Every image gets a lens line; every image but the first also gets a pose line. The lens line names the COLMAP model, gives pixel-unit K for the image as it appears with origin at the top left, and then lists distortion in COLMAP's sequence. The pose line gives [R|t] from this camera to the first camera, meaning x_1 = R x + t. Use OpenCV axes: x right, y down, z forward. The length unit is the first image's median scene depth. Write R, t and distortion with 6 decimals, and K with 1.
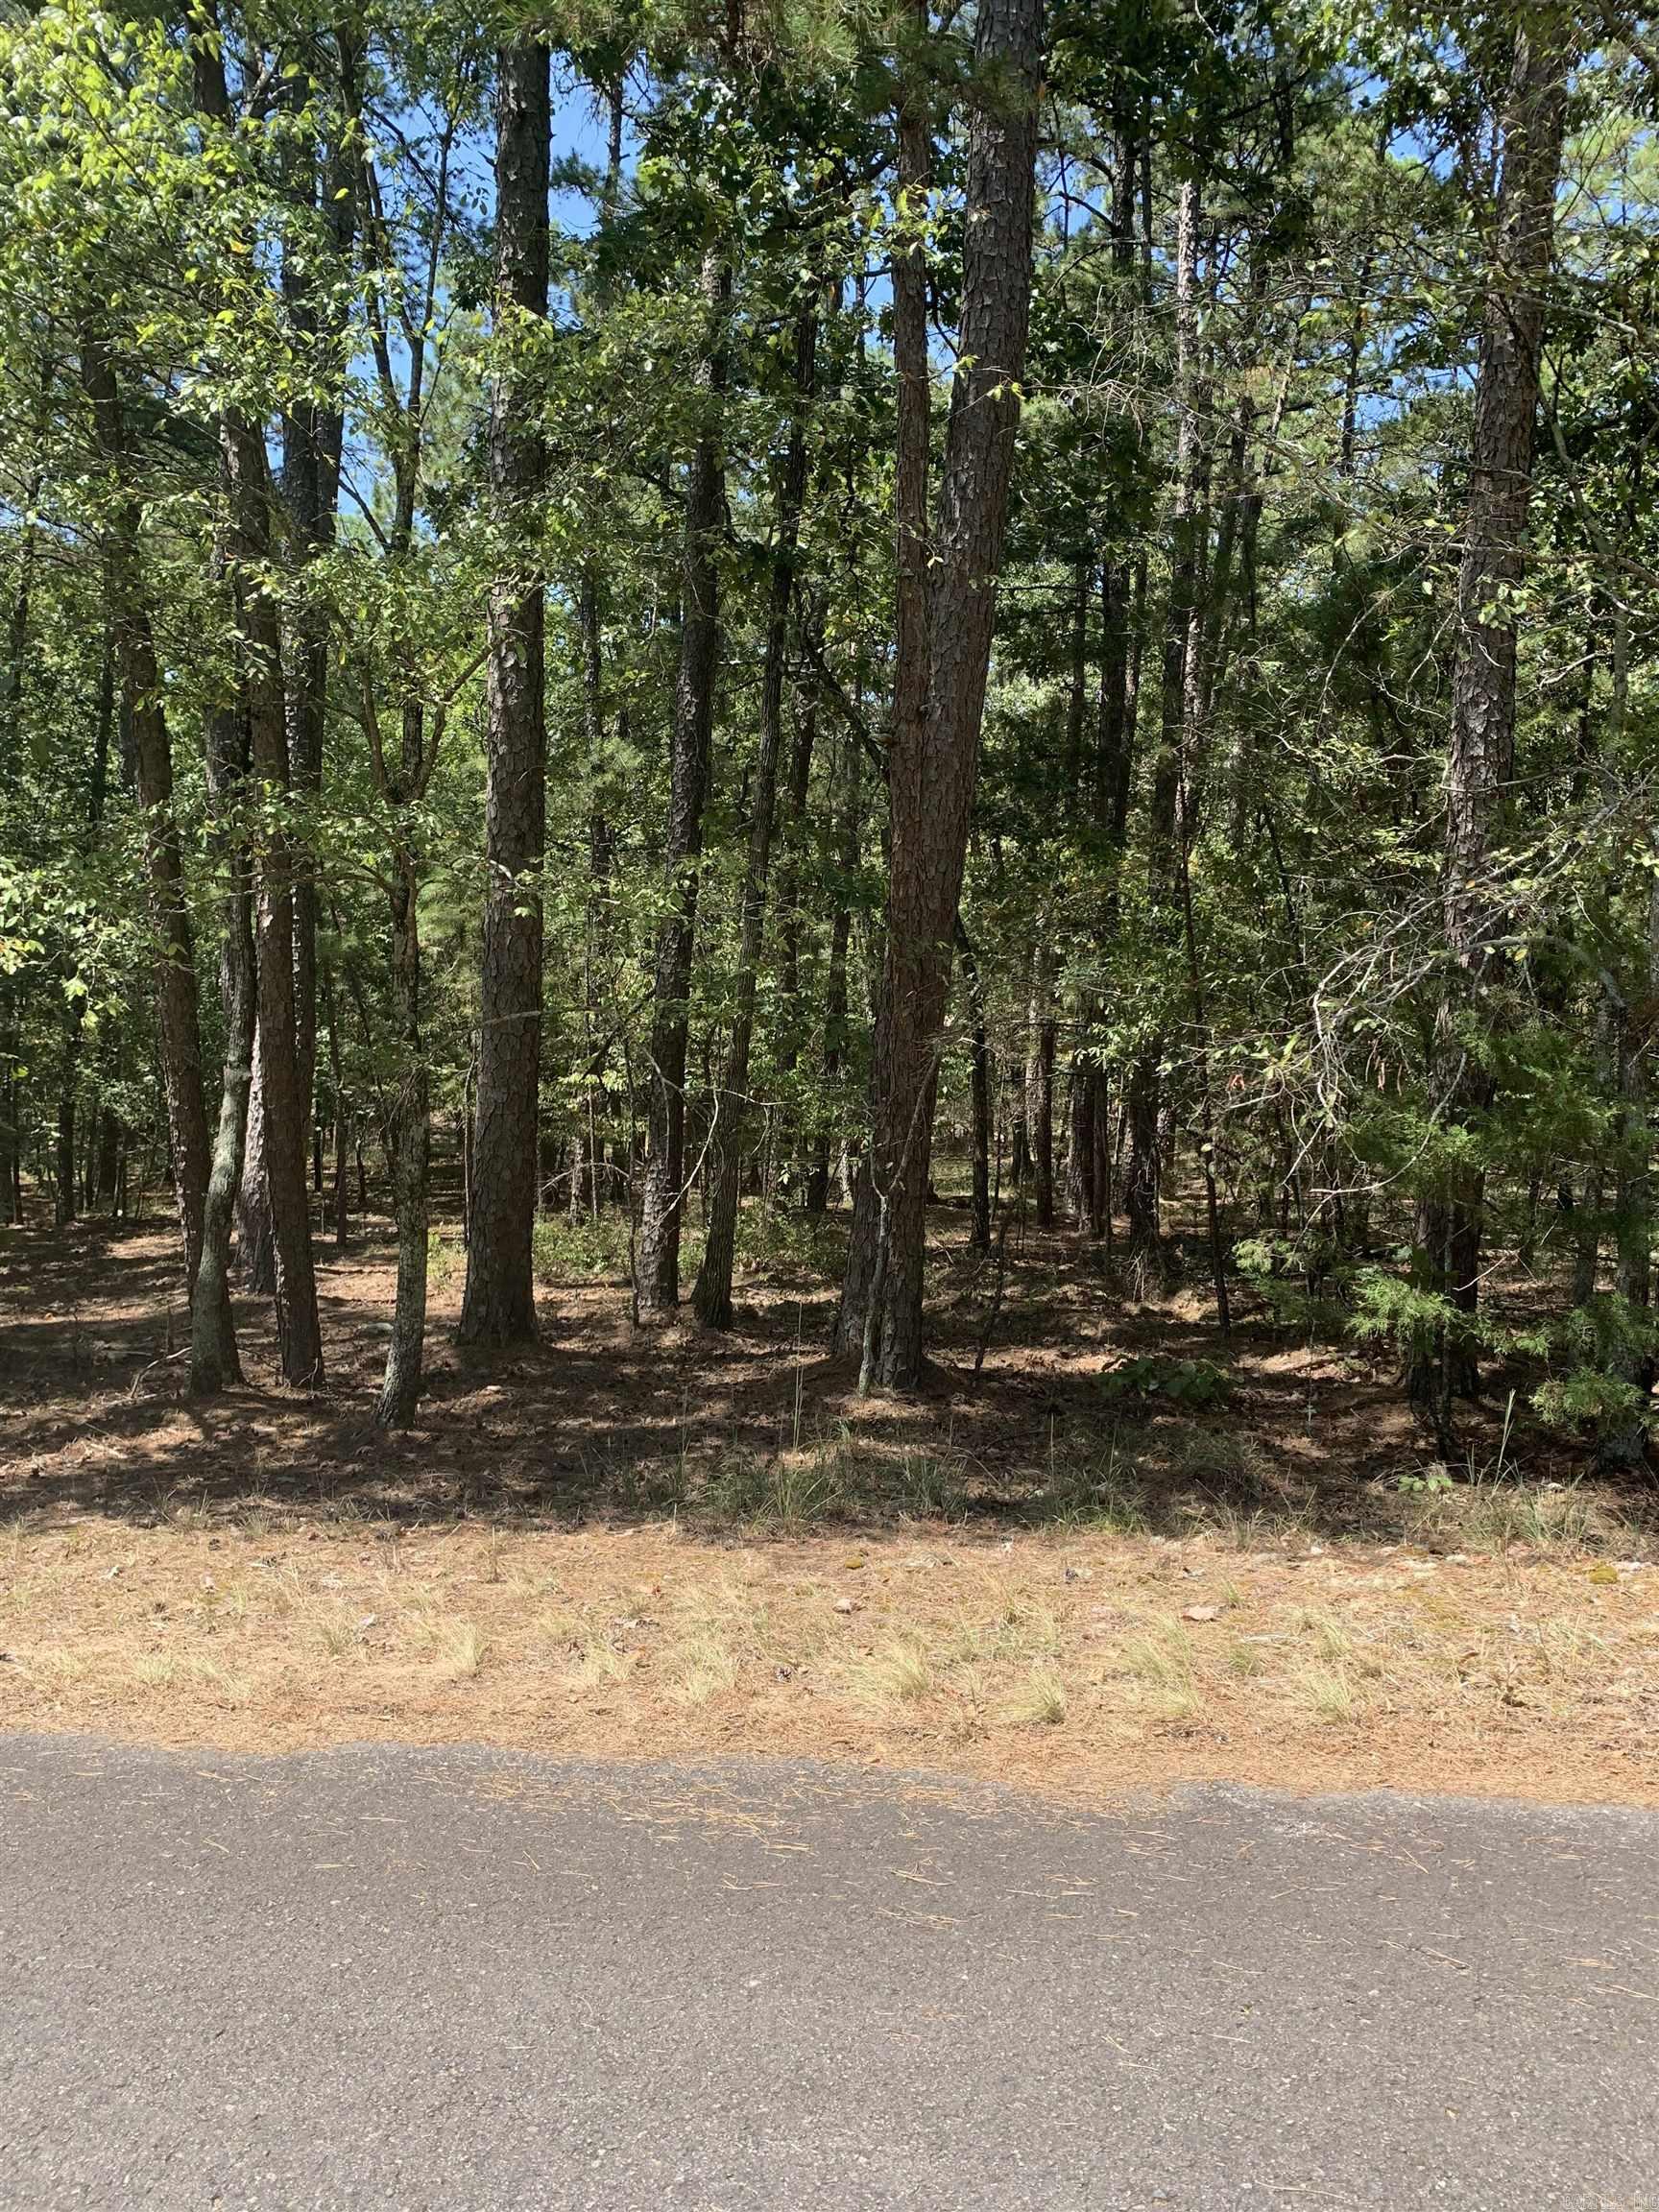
lens RADIAL K [[1645.0, 0, 829.5], [0, 1645.0, 1106.0], [0, 0, 1]] dist [0.009310, -0.034429]
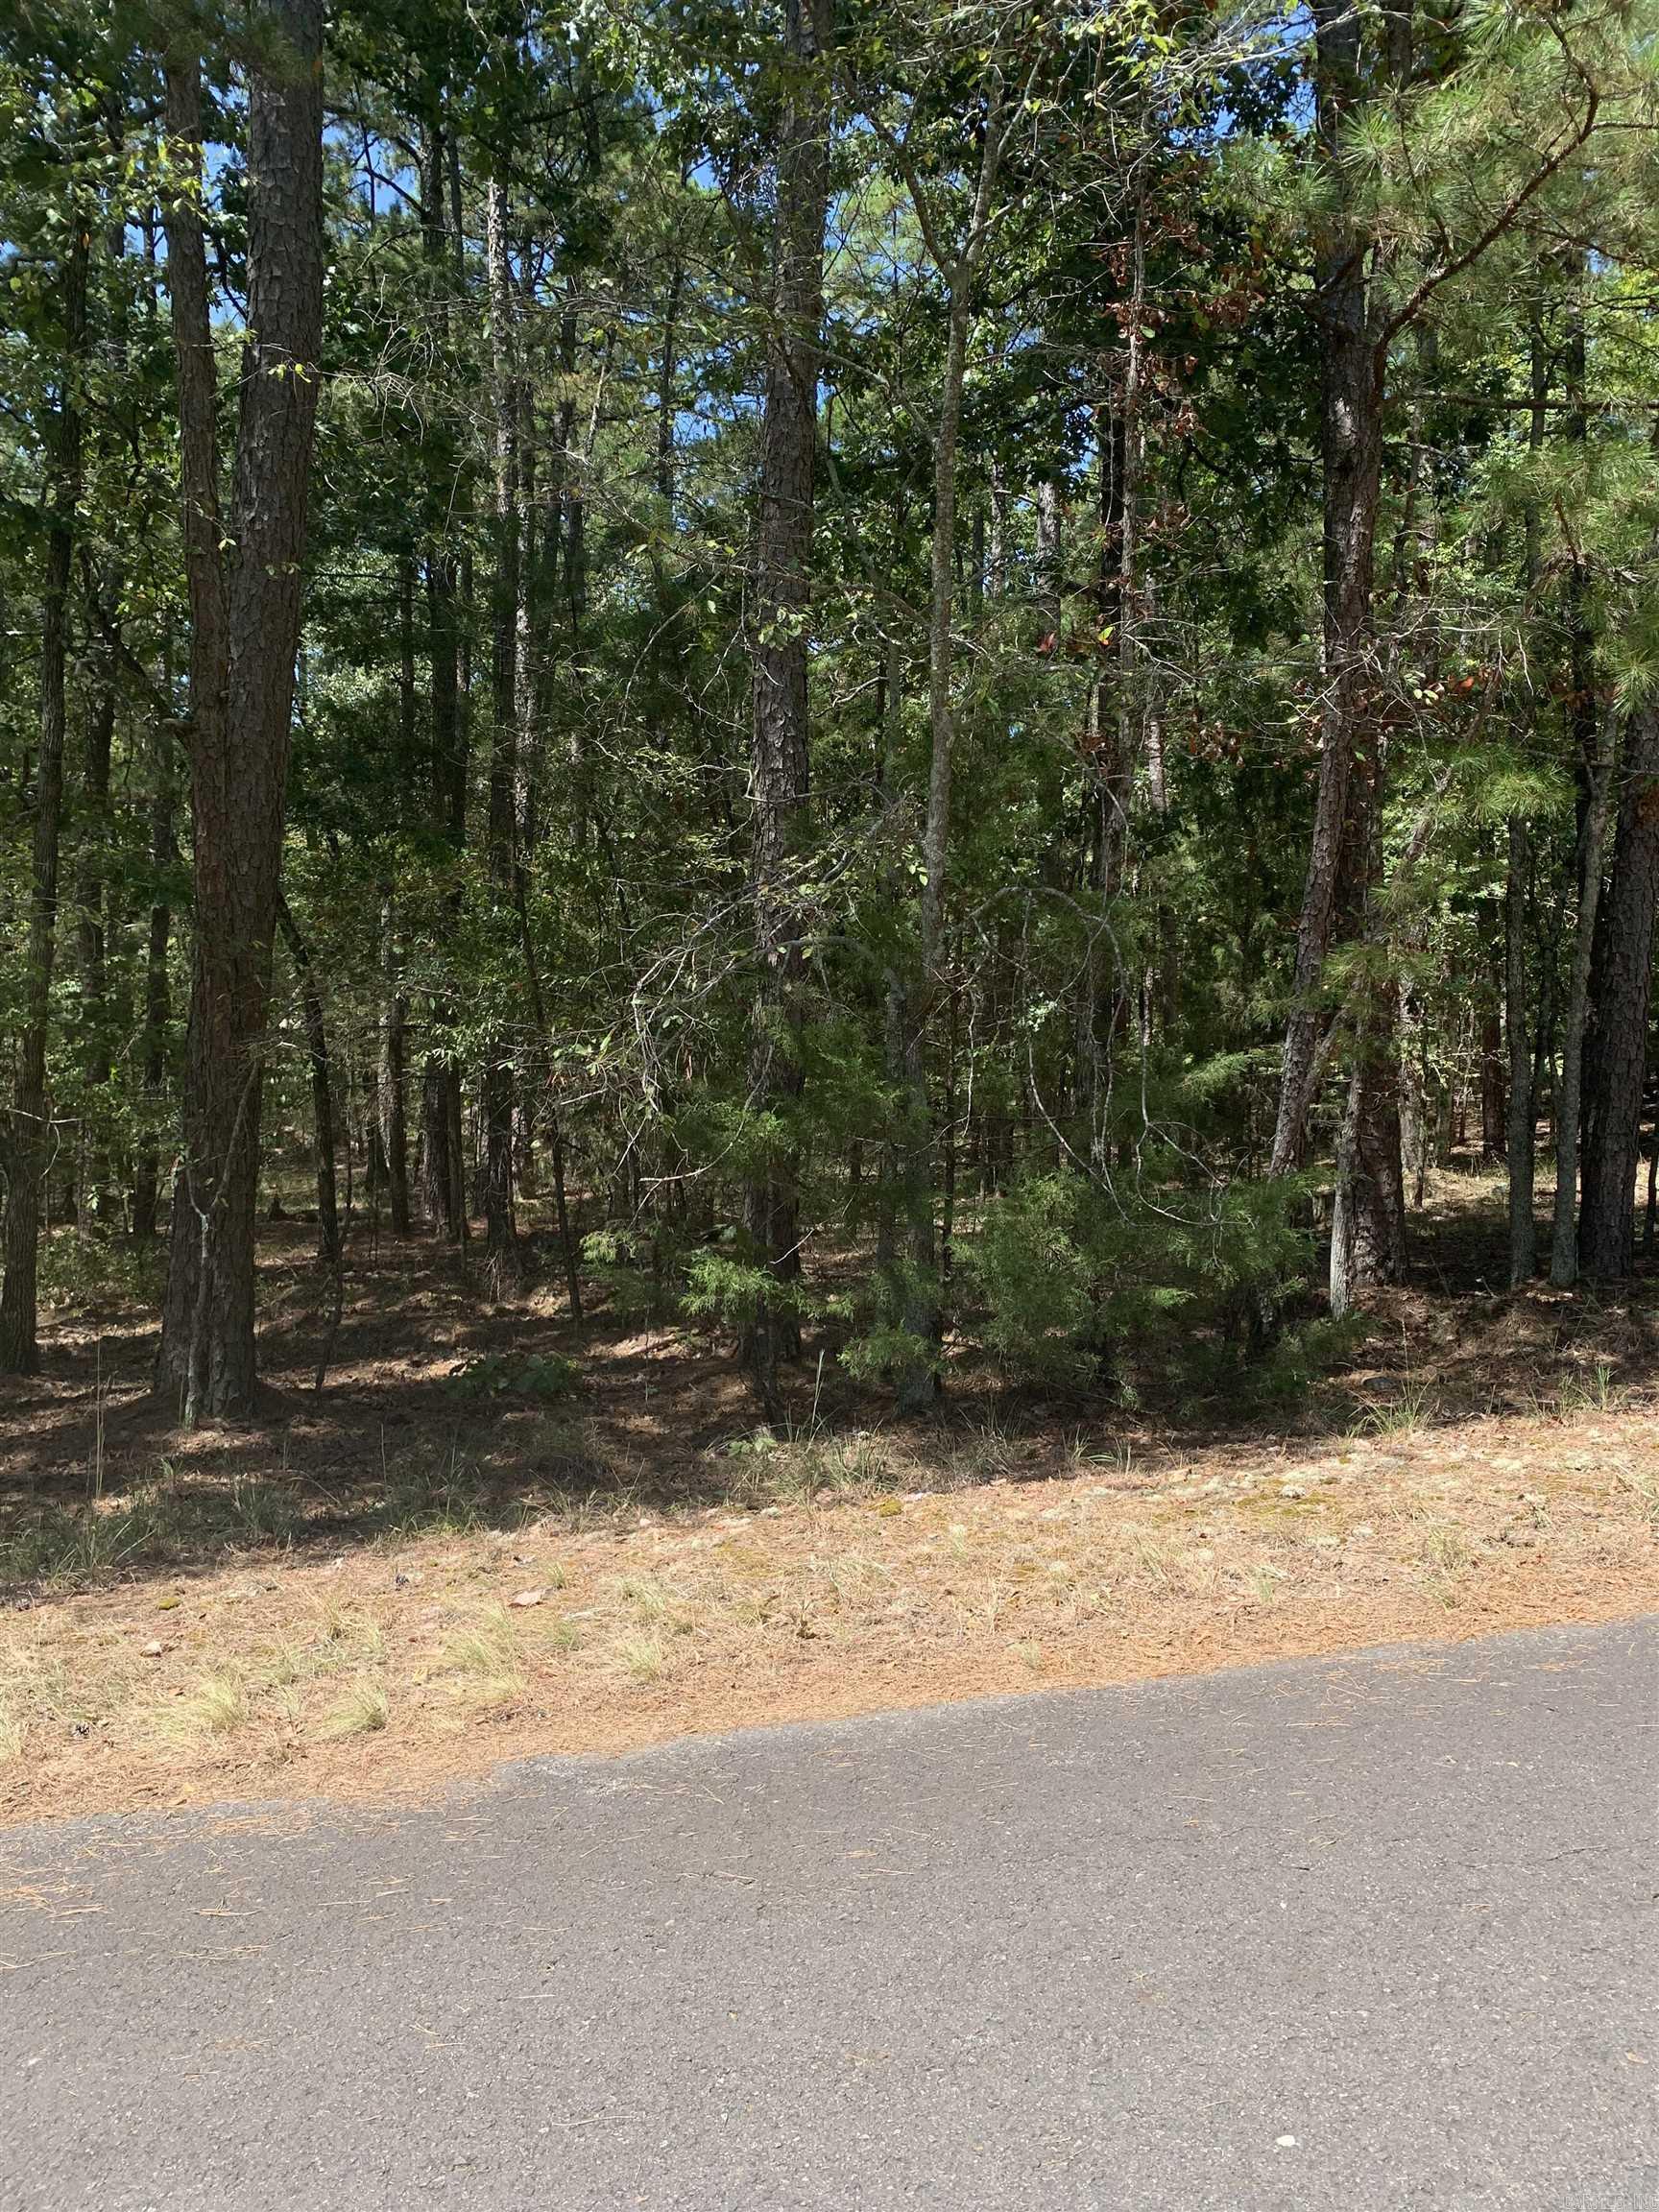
lens RADIAL K [[1664.0, 0, 829.5], [0, 1664.0, 1106.0], [0, 0, 1]] dist [0.004315, -0.006399]
pose [[0.927665, -0.042261, 0.371013, 0.011065], [0.042524, 0.999067, 0.007476, 0.001200], [-0.370983, 0.008842, 0.928597, -0.011451]]
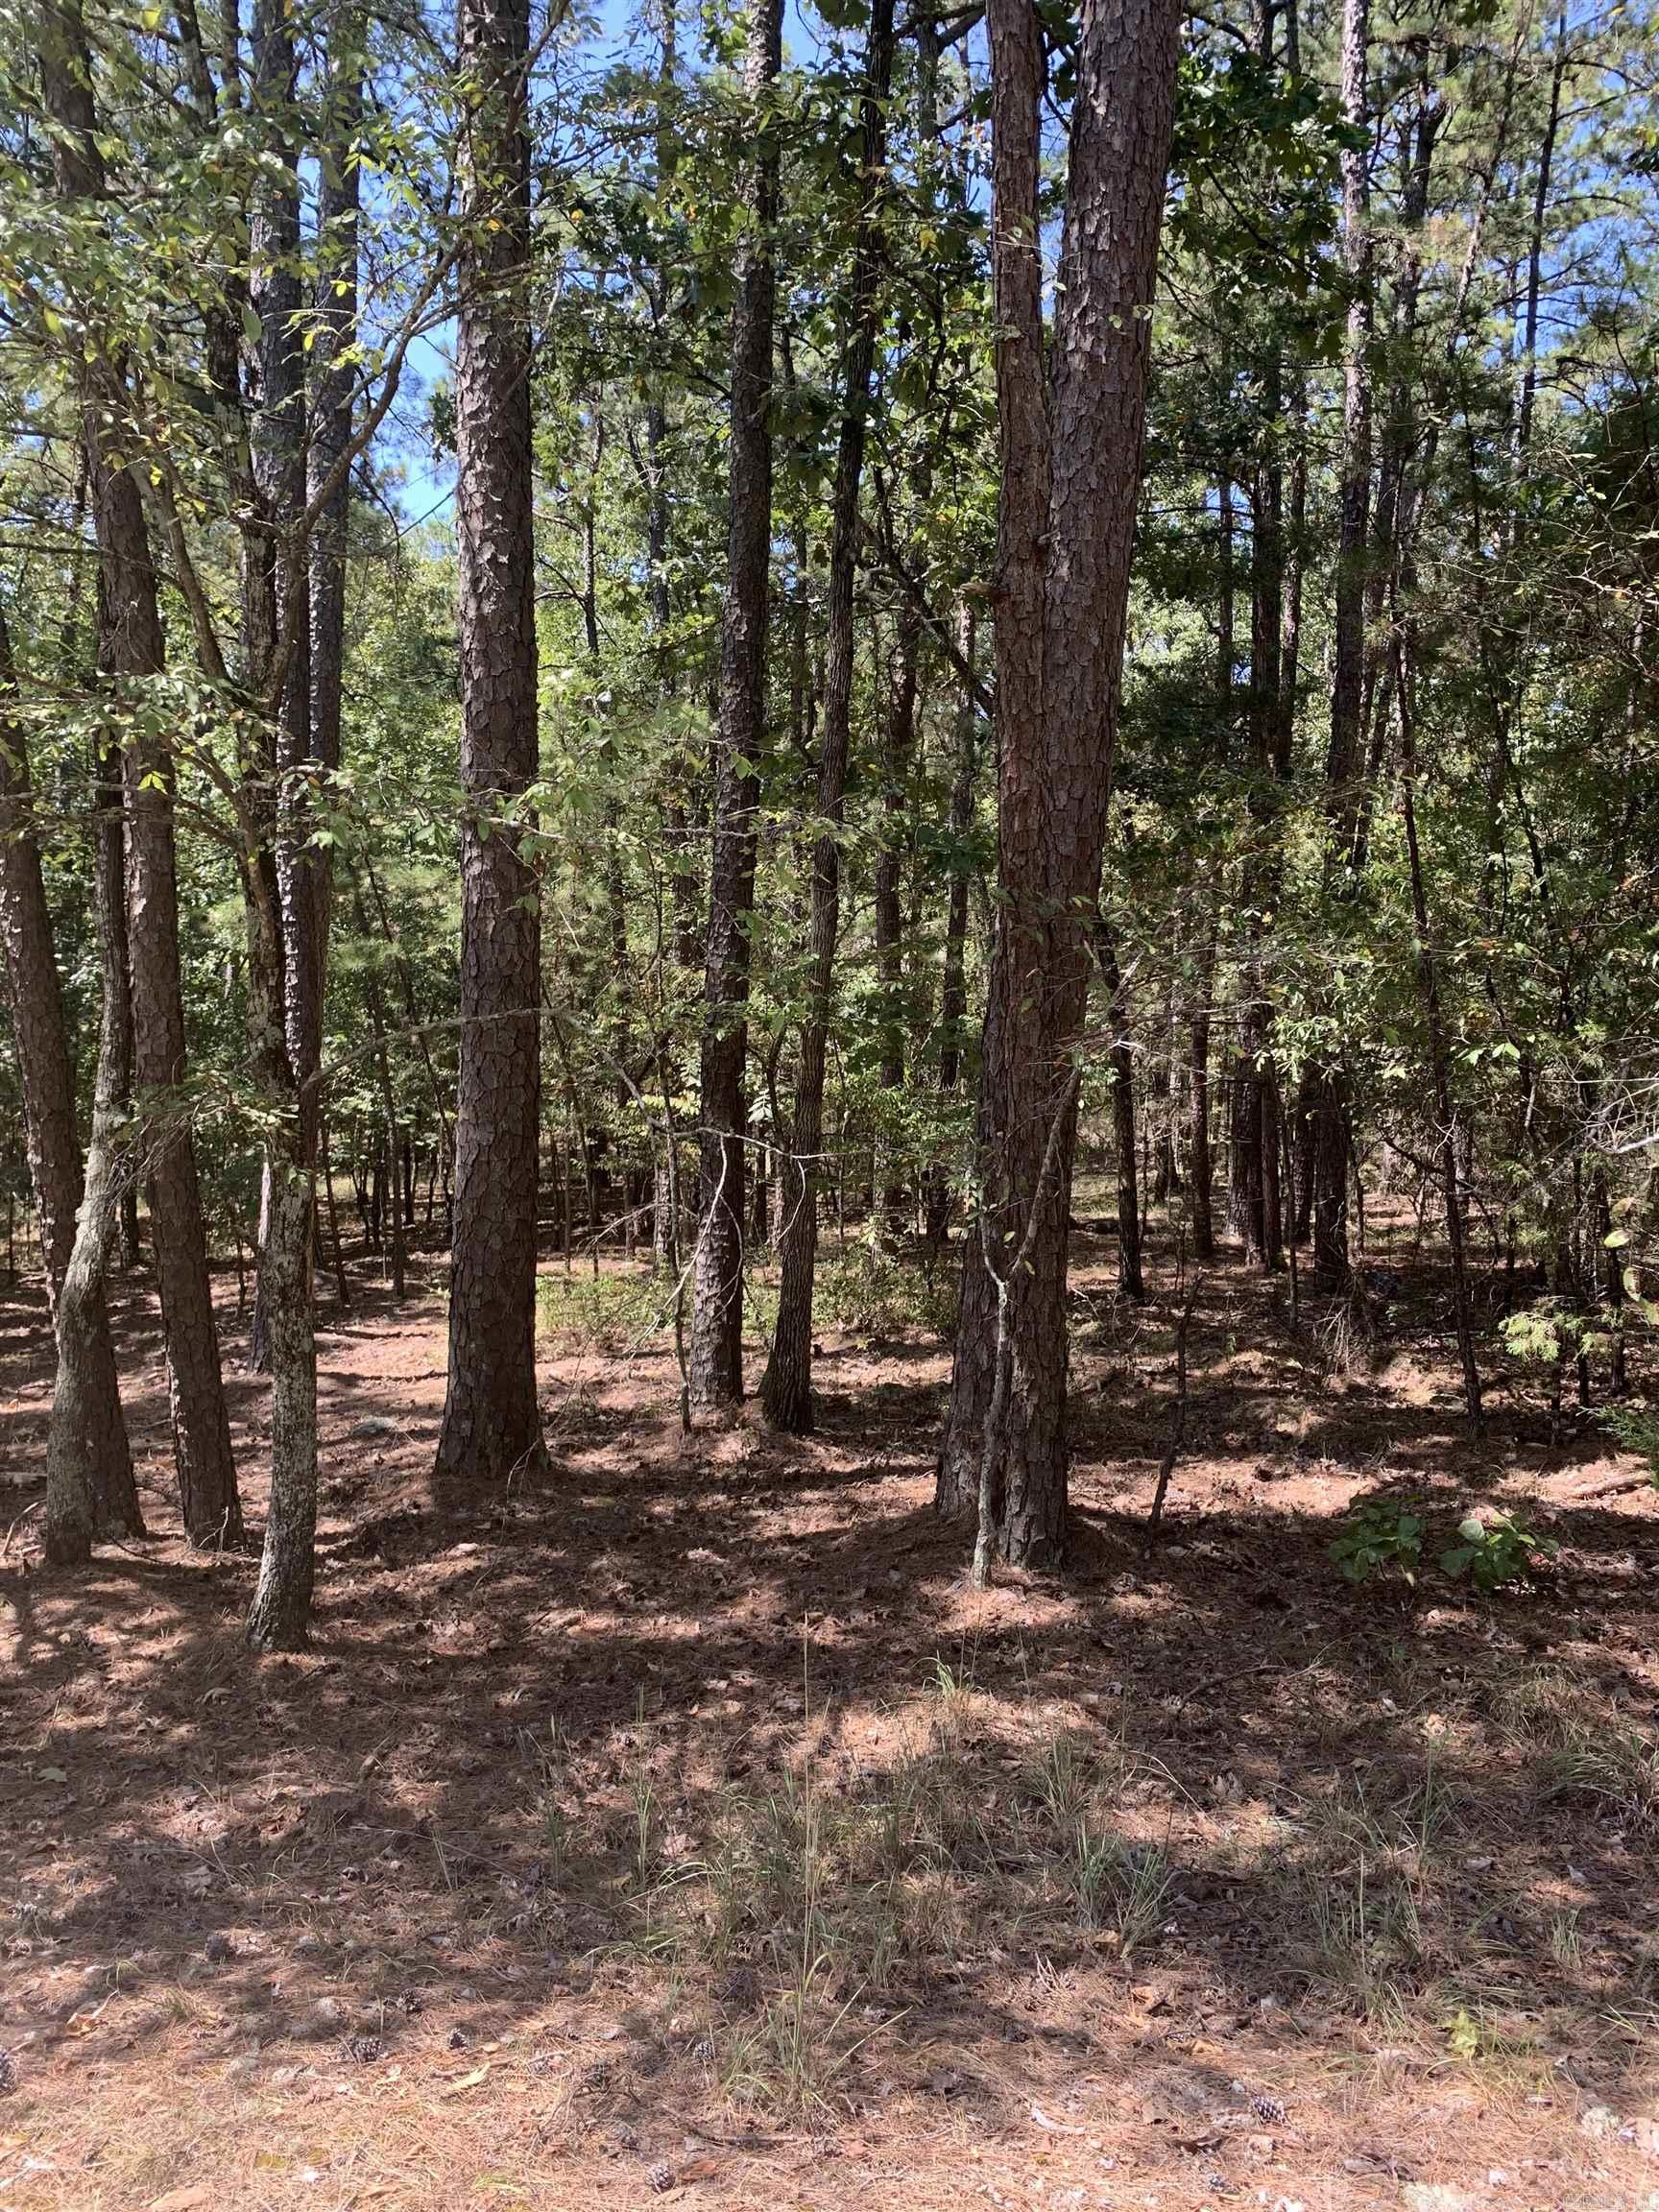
lens RADIAL K [[1656.4, 0, 829.0], [0, 1656.4, 1066.4], [0, 0, 1]] dist [0.009158, -0.000104]
pose [[0.996643, -0.025958, -0.077652, 0.013650], [0.023668, 0.999262, -0.030262, -0.011169], [0.078380, 0.028322, 0.996521, 0.257031]]
